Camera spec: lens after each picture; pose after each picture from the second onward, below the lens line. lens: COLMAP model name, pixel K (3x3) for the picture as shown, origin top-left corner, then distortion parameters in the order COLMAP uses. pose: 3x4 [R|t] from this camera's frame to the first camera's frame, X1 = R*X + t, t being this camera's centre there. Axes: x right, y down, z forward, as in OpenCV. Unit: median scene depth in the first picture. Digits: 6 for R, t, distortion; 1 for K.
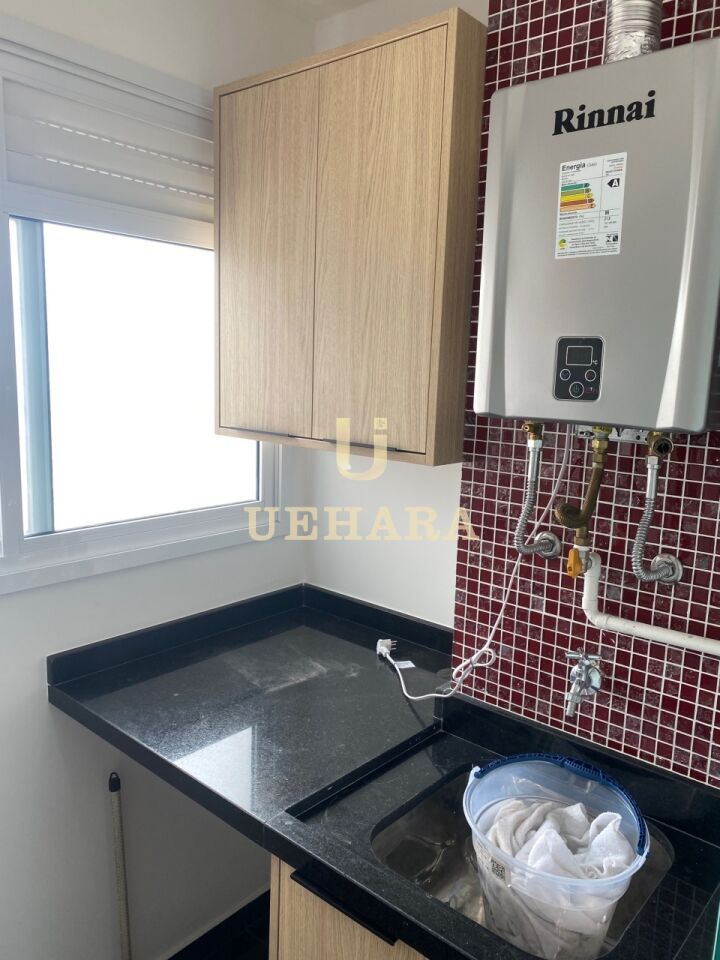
lens RADIAL K [[738.0, 0, 363.4], [0, 738.0, 475.6], [0, 0, 1]] dist [0.034491, -0.041385]
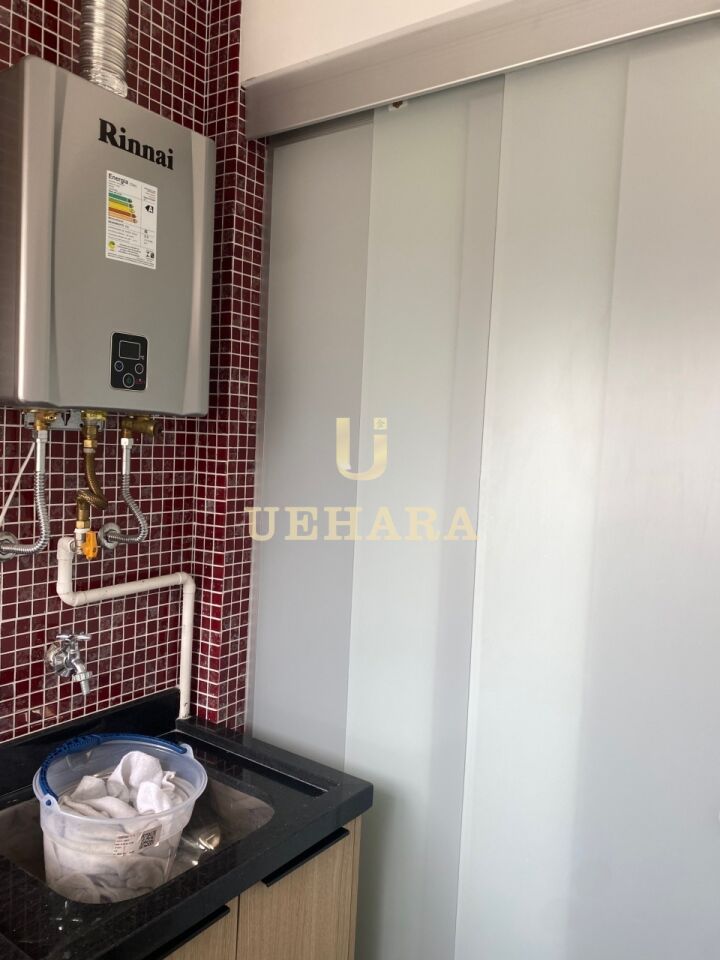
lens RADIAL K [[738.0, 0, 361.5], [0, 738.0, 473.6], [0, 0, 1]] dist [0.034491, -0.041385]
pose [[-0.095630, -0.091477, 0.991205, -0.741186], [0.108094, 0.988926, 0.101695, -0.045320], [-0.989531, 0.116868, -0.084683, 0.653509]]
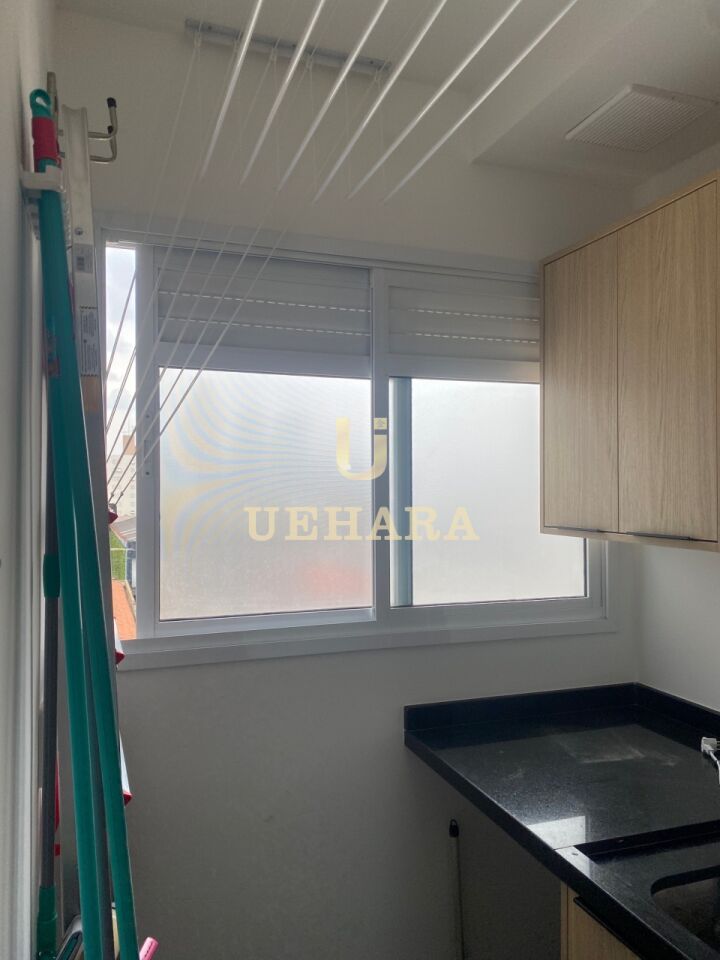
lens RADIAL K [[738.0, 0, 358.3], [0, 738.0, 486.2], [0, 0, 1]] dist [0.034491, -0.041385]
pose [[0.867475, -0.032485, -0.496419, 0.155862], [-0.052137, 0.986434, -0.155657, 0.080409], [0.494742, 0.160911, 0.854013, -0.190885]]
